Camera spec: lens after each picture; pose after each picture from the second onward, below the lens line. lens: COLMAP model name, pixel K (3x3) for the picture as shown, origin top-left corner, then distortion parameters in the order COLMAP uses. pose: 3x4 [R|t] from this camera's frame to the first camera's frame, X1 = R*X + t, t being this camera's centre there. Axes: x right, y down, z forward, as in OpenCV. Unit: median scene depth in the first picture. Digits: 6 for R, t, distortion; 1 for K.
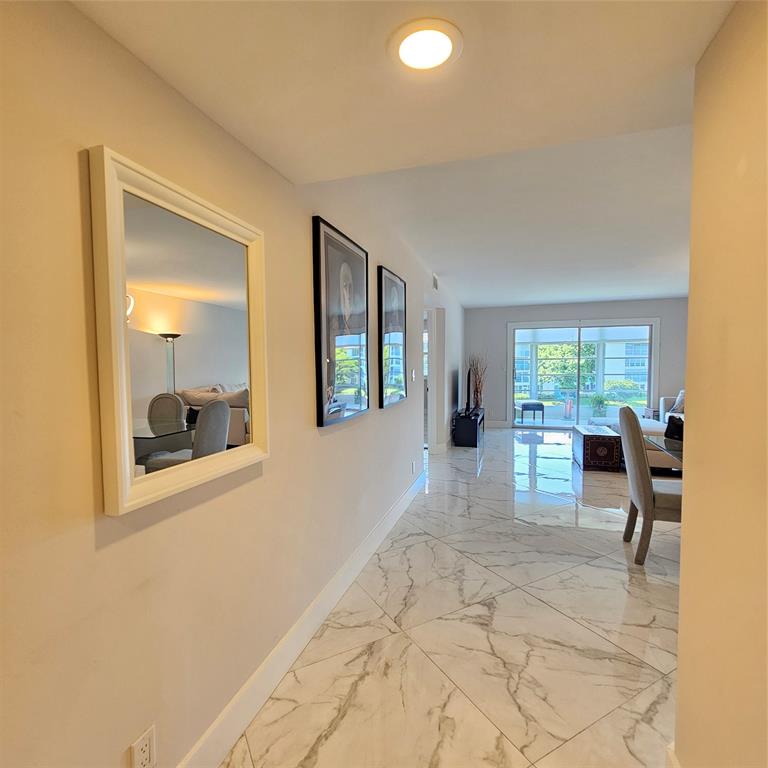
lens RADIAL K [[415.9, 0, 380.5], [0, 415.9, 382.6], [0, 0, 1]] dist [-0.004697, 0.003007]
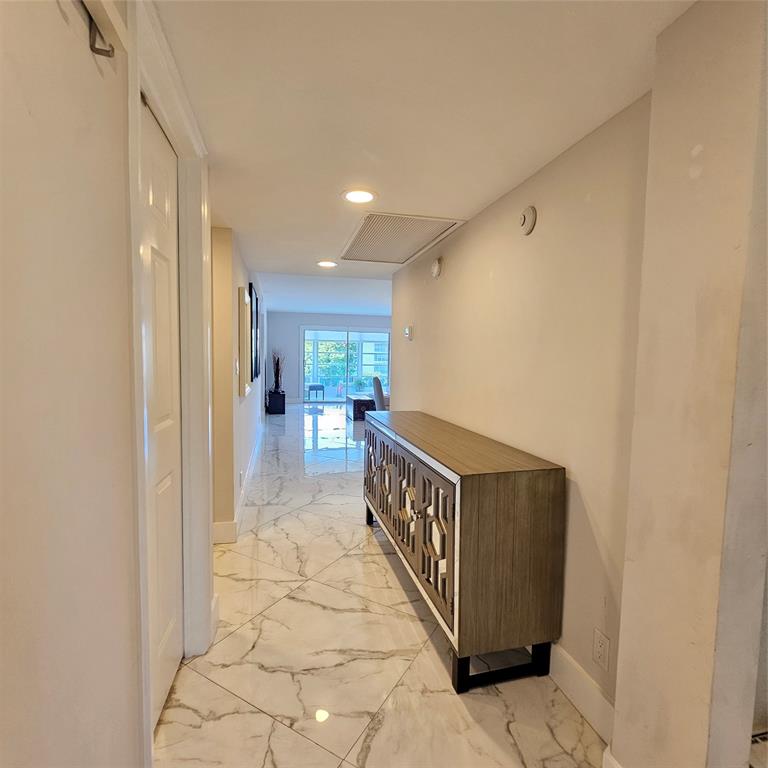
lens RADIAL K [[415.9, 0, 384.0], [0, 415.9, 383.6], [0, 0, 1]] dist [-0.004697, 0.003007]
pose [[0.849371, -0.013767, 0.527617, -0.171401], [0.003313, 0.999779, 0.020753, 0.018076], [-0.527786, -0.015878, 0.849229, -0.287119]]
